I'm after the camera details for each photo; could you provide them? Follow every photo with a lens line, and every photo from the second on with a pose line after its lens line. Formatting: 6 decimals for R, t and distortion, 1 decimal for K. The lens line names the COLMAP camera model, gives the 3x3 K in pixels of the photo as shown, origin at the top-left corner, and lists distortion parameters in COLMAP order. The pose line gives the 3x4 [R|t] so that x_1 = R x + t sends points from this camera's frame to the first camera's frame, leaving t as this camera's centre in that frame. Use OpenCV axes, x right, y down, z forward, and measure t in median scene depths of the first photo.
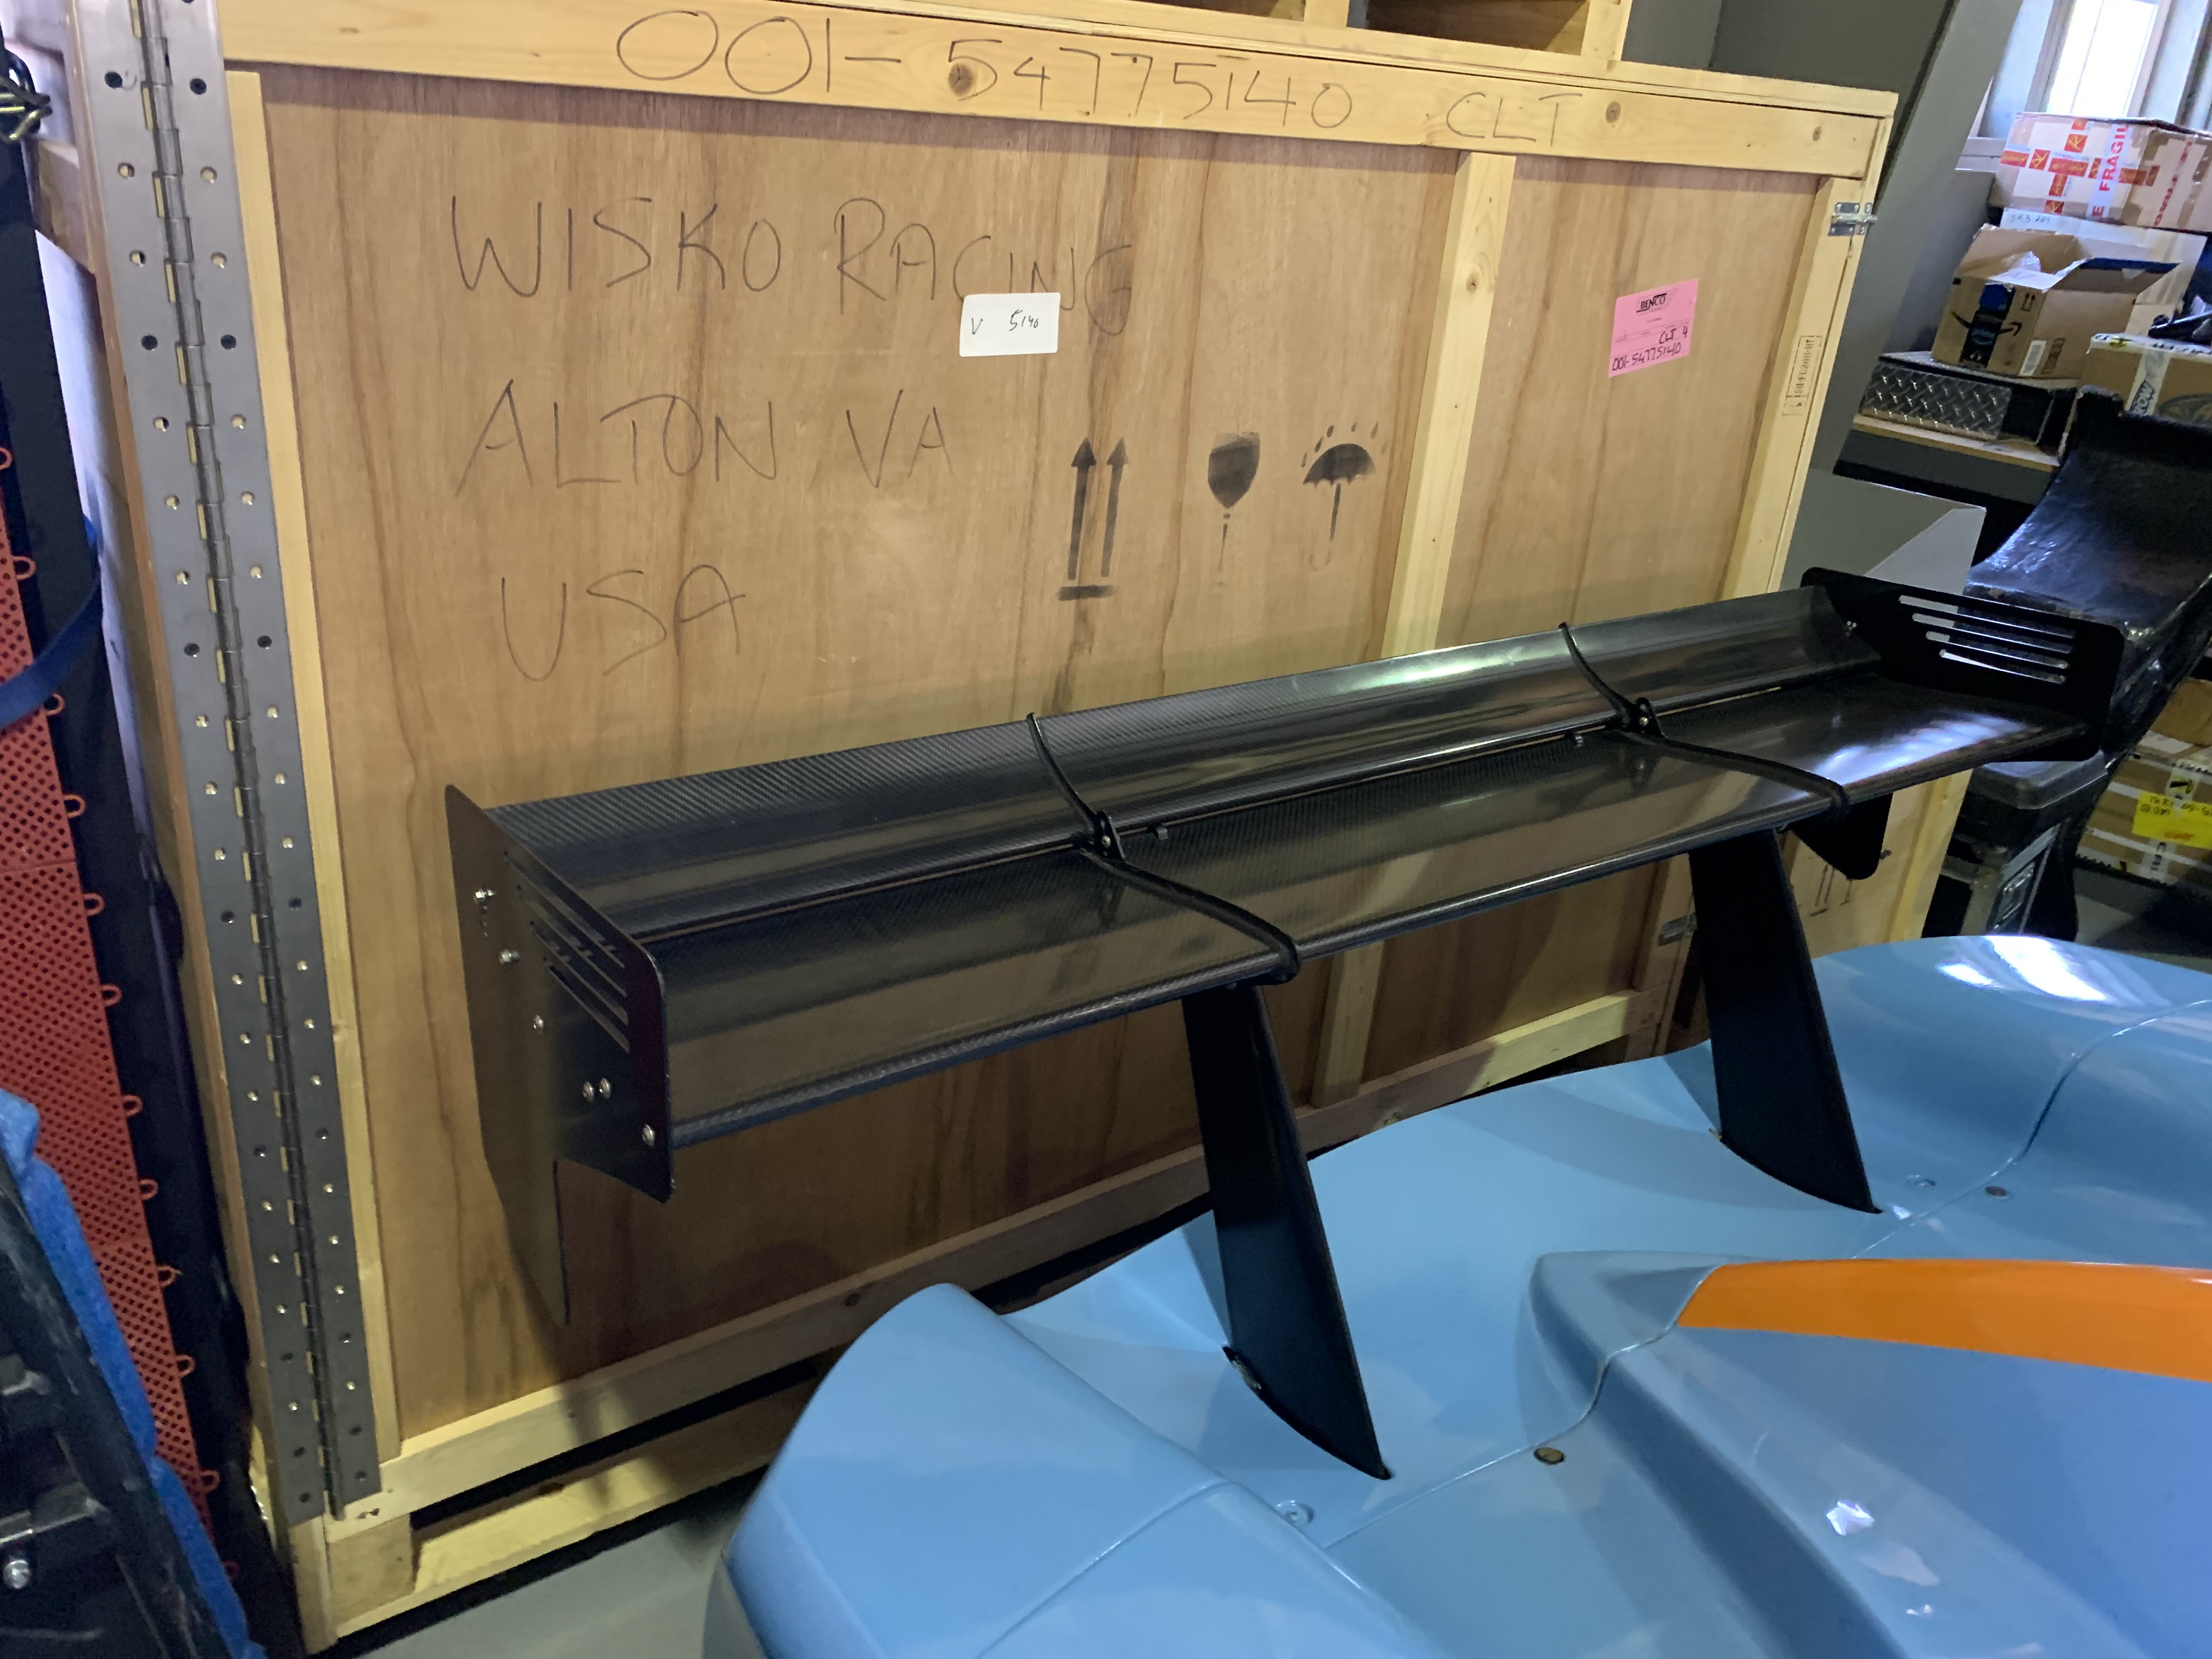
lens RADIAL K [[1687.9, 0, 1086.9], [0, 1687.9, 847.4], [0, 0, 1]] dist [0.012198, -0.007895]
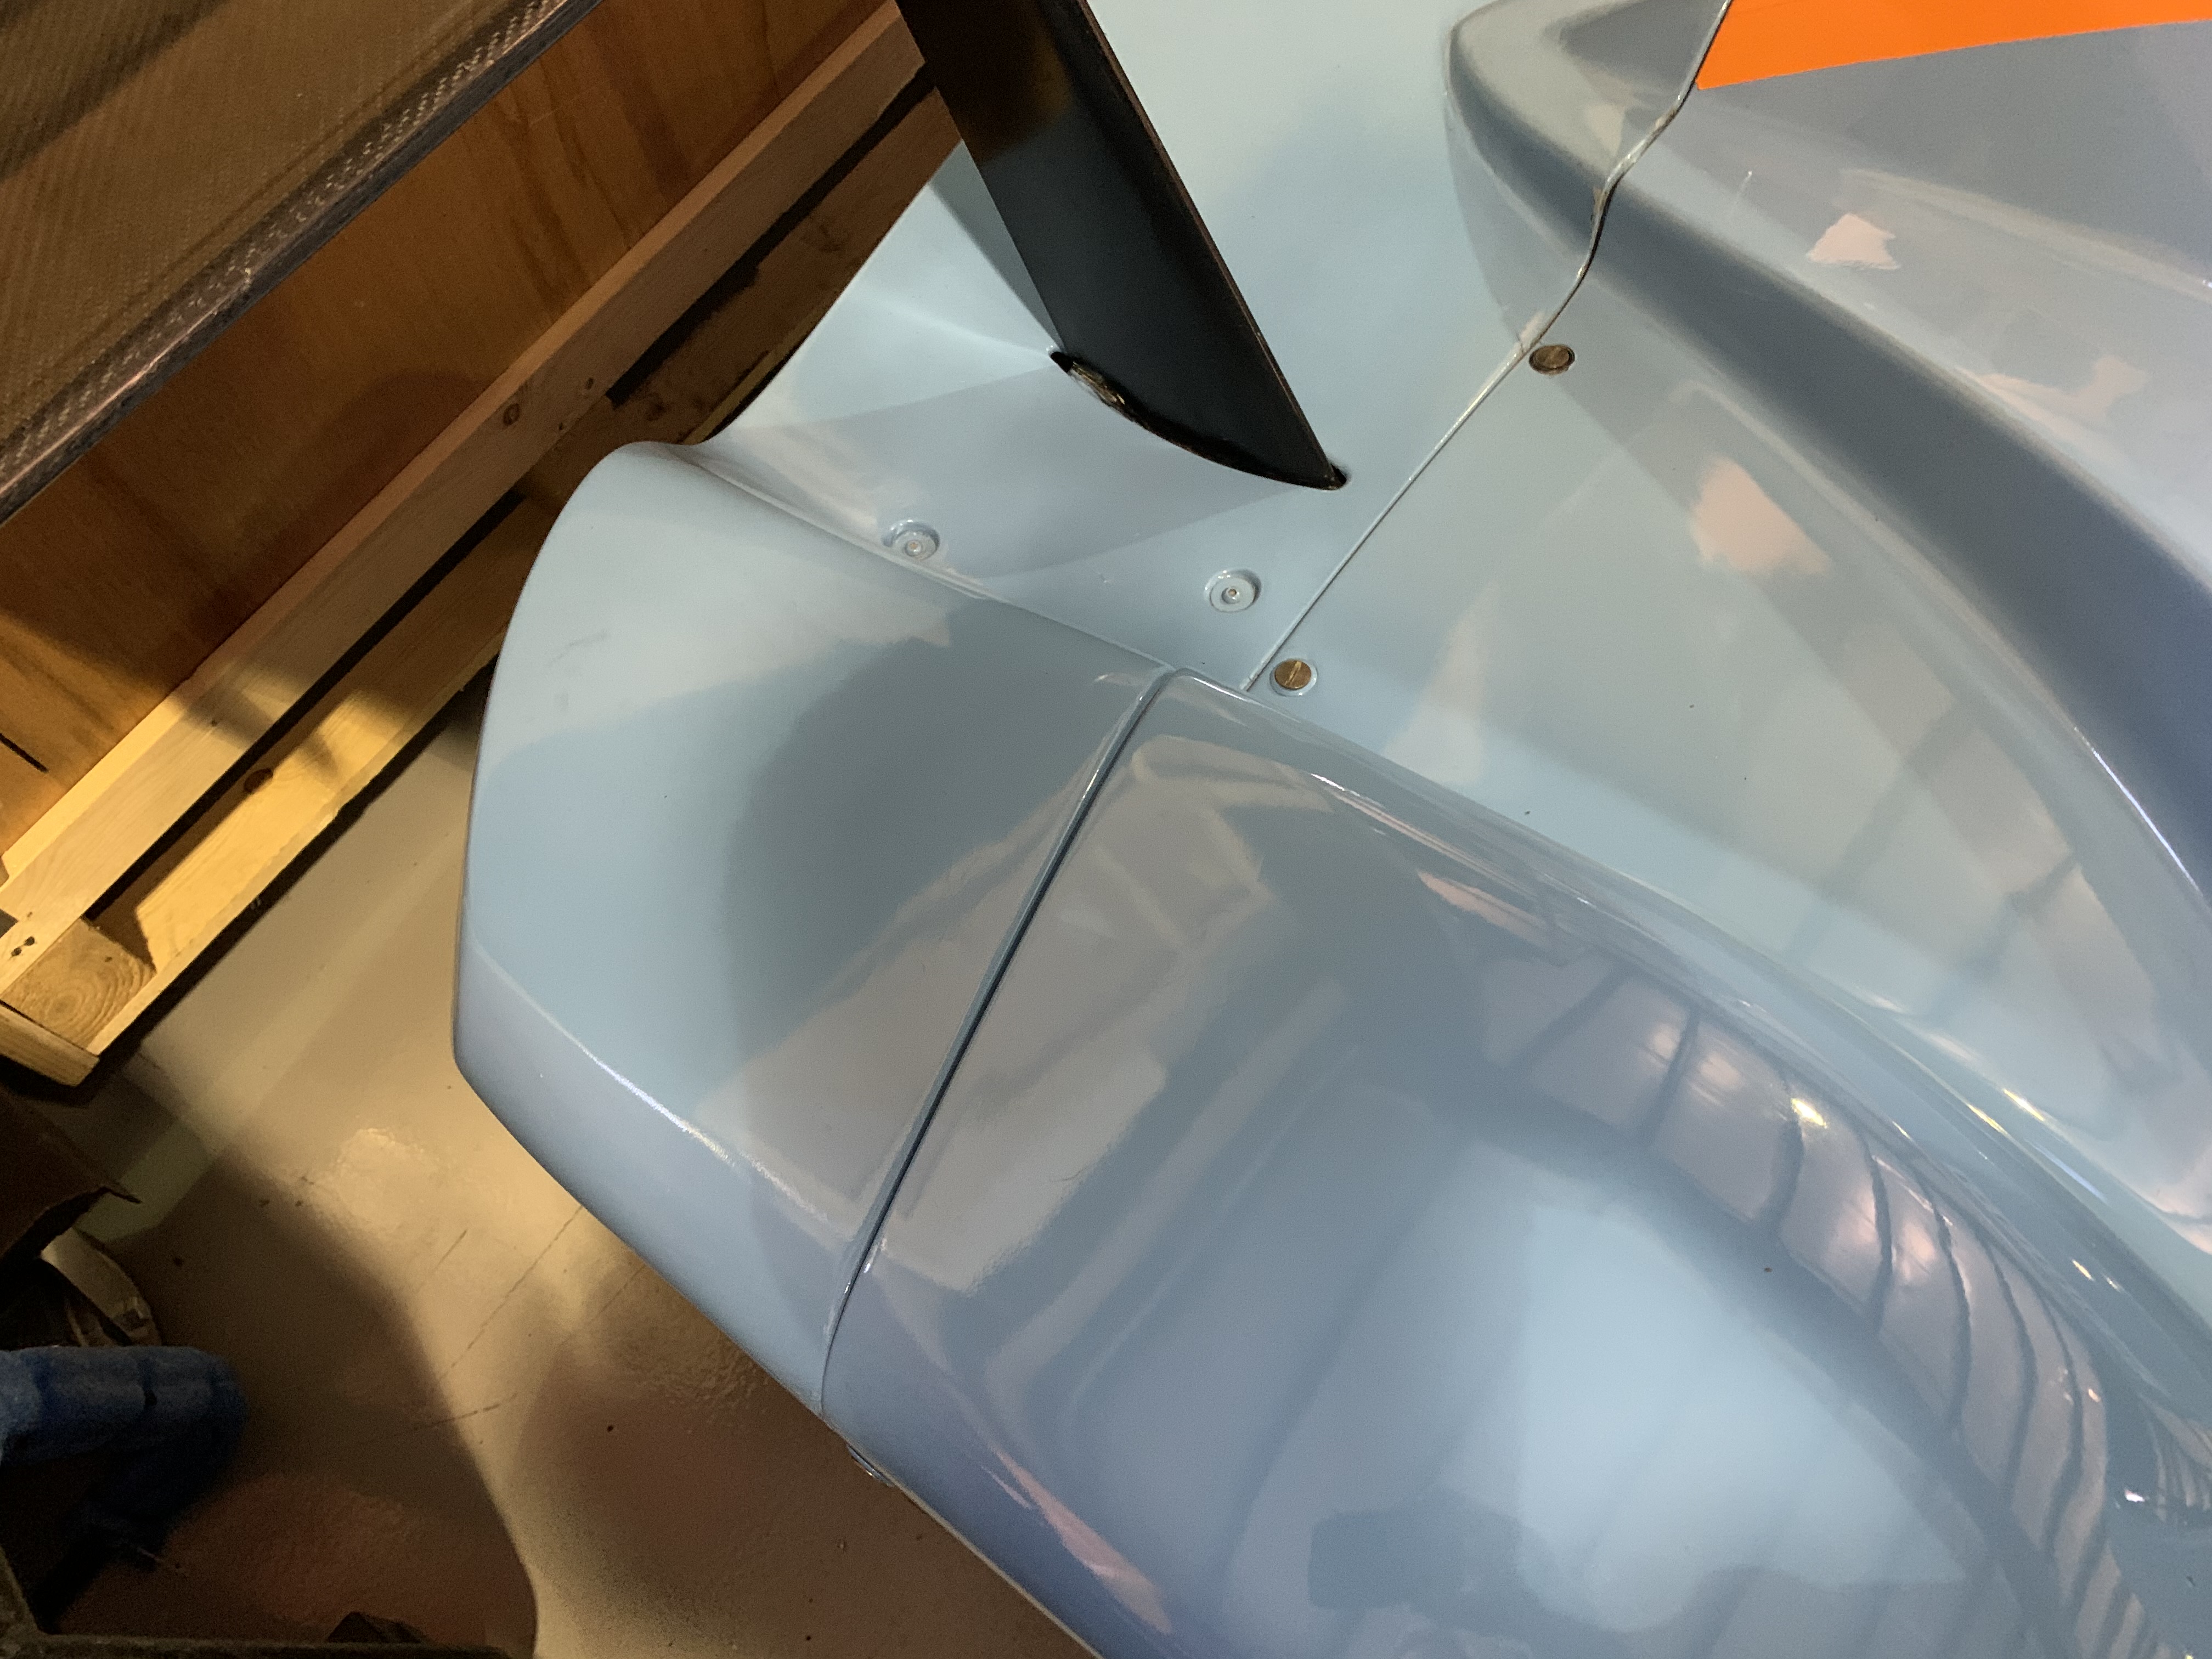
lens RADIAL K [[1687.9, 0, 1086.4], [0, 1687.9, 843.4], [0, 0, 1]] dist [0.012198, -0.007895]
pose [[0.937497, -0.347990, 0.001386, 0.023231], [0.264932, 0.716307, 0.645535, 0.007053], [-0.225632, -0.604820, 0.763730, 0.334461]]
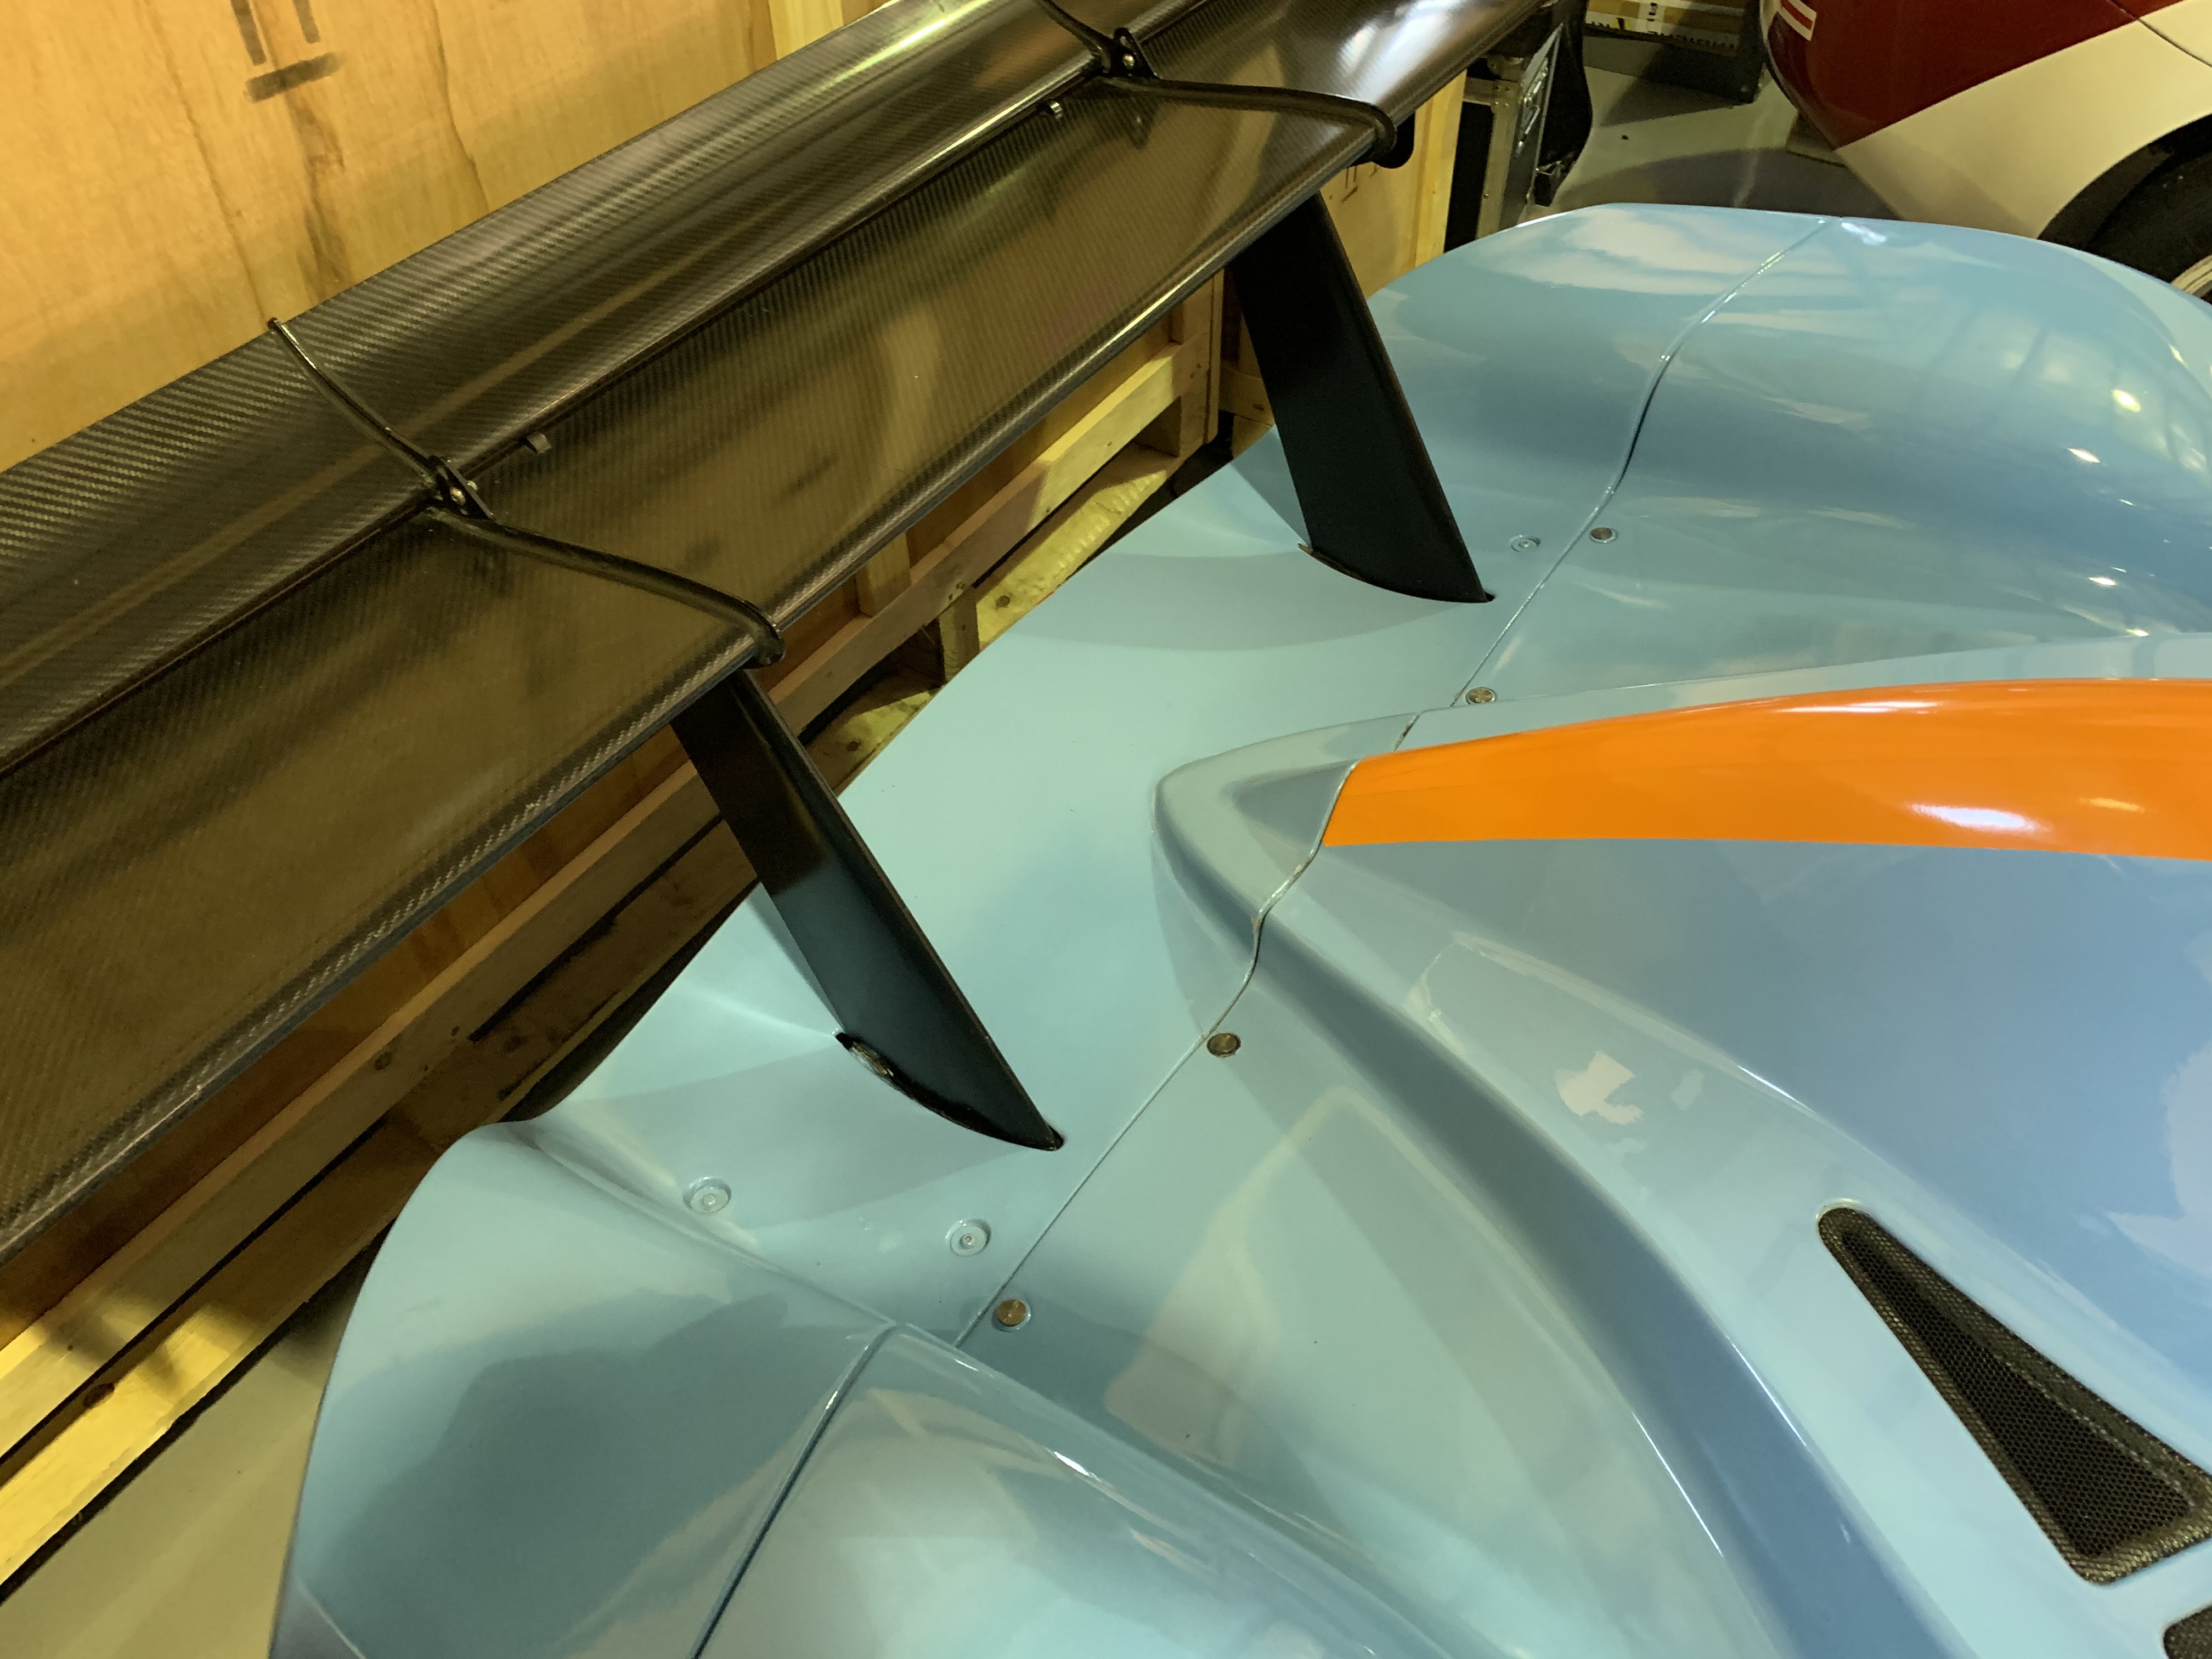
lens RADIAL K [[1687.9, 0, 1123.6], [0, 1687.9, 834.9], [0, 0, 1]] dist [0.012198, -0.007895]
pose [[0.926214, -0.323638, 0.193353, 0.074656], [0.221456, 0.882132, 0.415693, -0.094550], [-0.305097, -0.342202, 0.888715, 0.226784]]
